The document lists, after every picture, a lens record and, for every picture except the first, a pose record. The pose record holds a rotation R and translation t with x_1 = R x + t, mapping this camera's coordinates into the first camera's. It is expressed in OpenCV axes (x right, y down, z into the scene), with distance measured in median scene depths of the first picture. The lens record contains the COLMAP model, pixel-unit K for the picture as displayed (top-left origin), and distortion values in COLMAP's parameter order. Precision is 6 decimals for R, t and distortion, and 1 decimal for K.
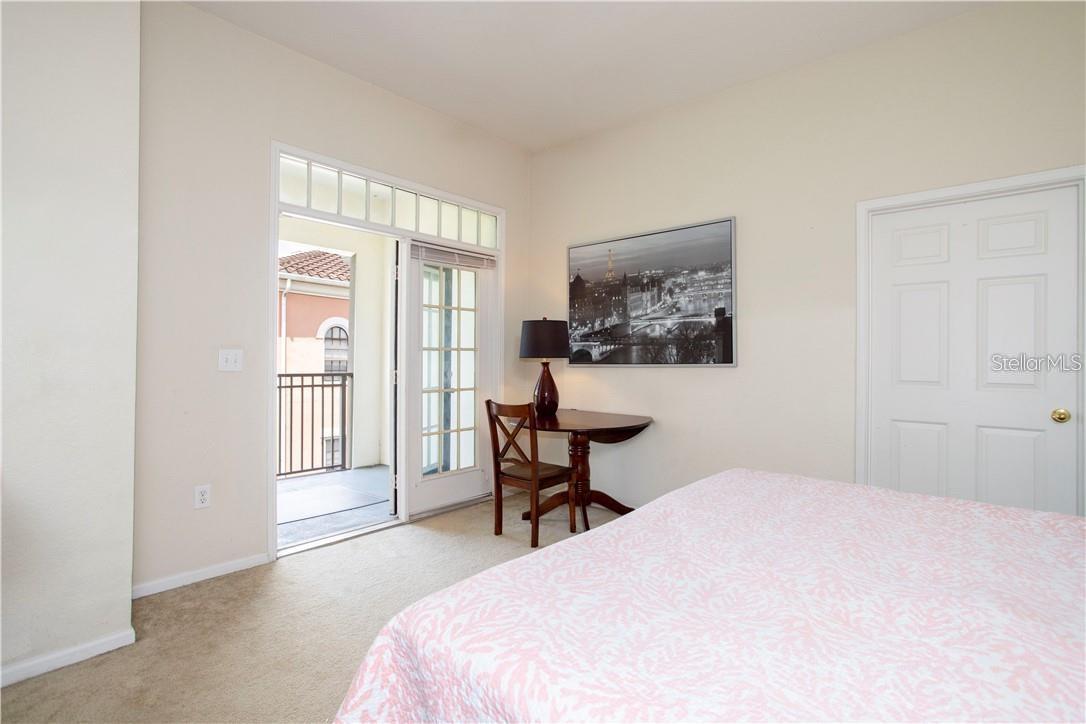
lens RADIAL K [[521.8, 0, 542.2], [0, 521.8, 360.3], [0, 0, 1]] dist [-0.001025, -0.000114]
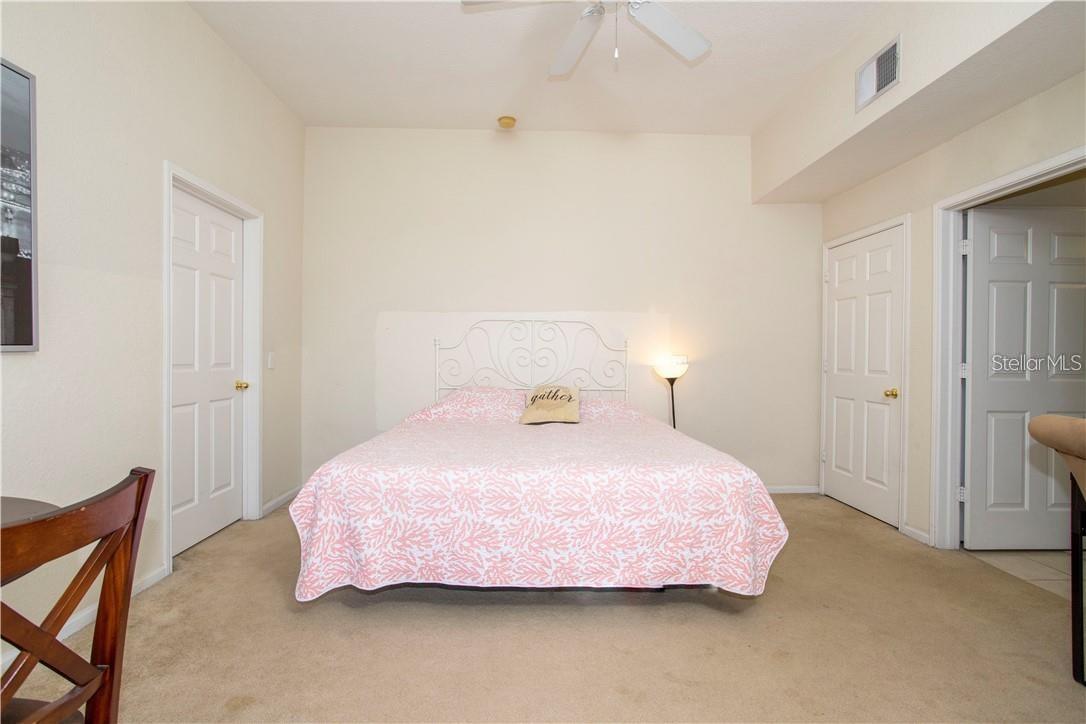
lens RADIAL K [[521.8, 0, 541.4], [0, 521.8, 354.4], [0, 0, 1]] dist [-0.001025, -0.000114]
pose [[-0.675604, -0.019891, 0.736997, -0.392720], [-0.010443, 0.999794, 0.017410, 0.000107], [-0.737191, 0.004066, -0.675672, 0.966499]]
